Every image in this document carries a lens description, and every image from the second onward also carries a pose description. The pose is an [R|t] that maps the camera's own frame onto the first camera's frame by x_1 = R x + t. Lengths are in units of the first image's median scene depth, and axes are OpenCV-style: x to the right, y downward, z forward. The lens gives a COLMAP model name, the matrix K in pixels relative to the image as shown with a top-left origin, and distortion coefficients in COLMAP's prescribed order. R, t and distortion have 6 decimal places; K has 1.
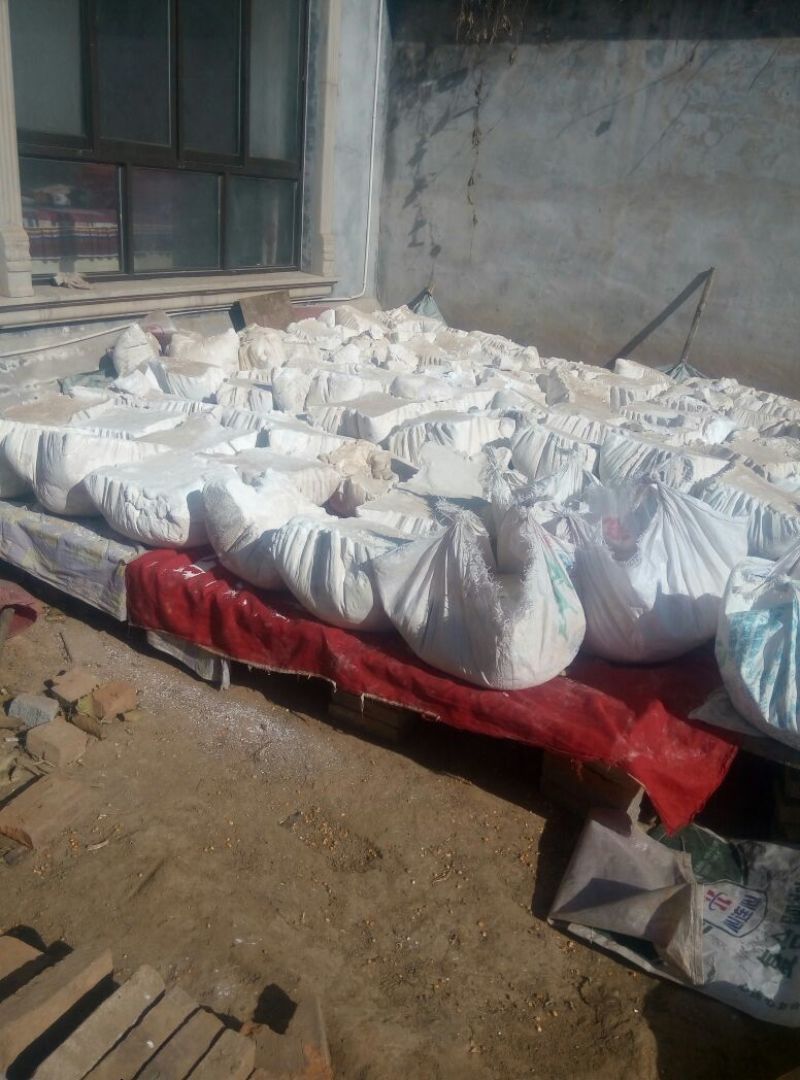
lens RADIAL K [[898.5, 0, 400.0], [0, 898.5, 540.0], [0, 0, 1]] dist [0.025584, -0.009130]
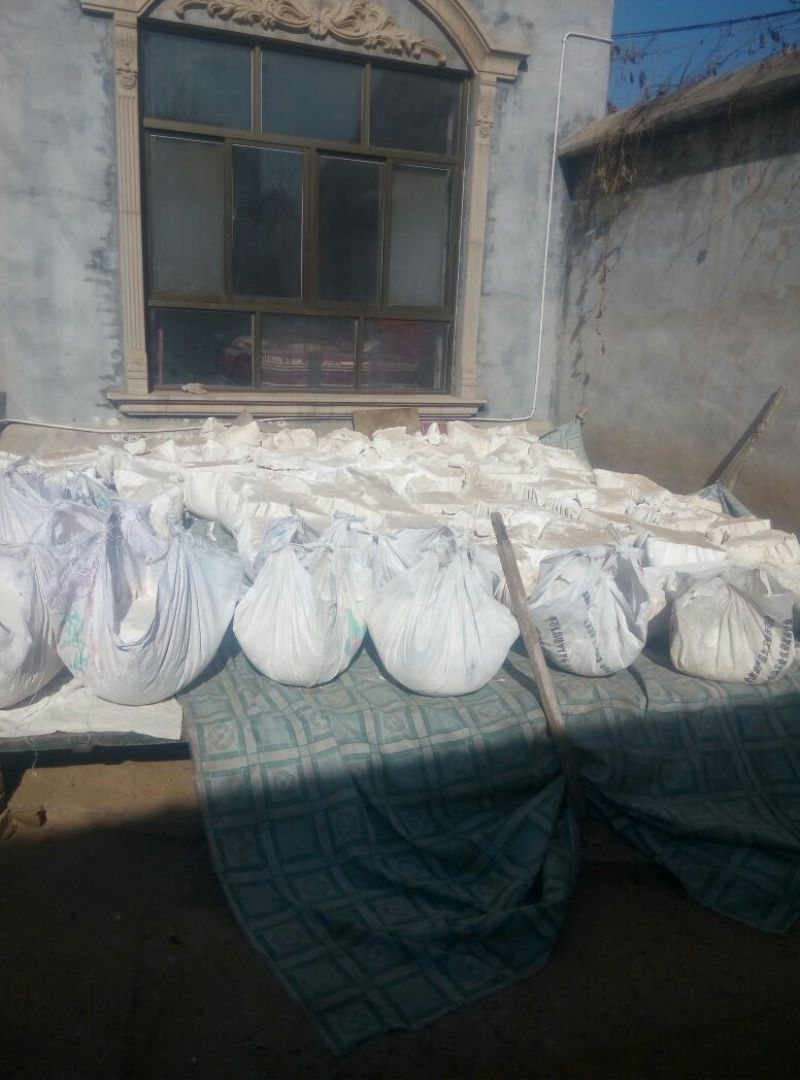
lens RADIAL K [[884.8, 0, 400.0], [0, 884.8, 540.0], [0, 0, 1]] dist [0.130717, -0.121612]
pose [[0.778010, 0.101571, -0.619987, 0.598355], [-0.206924, 0.973210, -0.100226, 0.021694], [0.593197, 0.206267, 0.778185, 0.083007]]
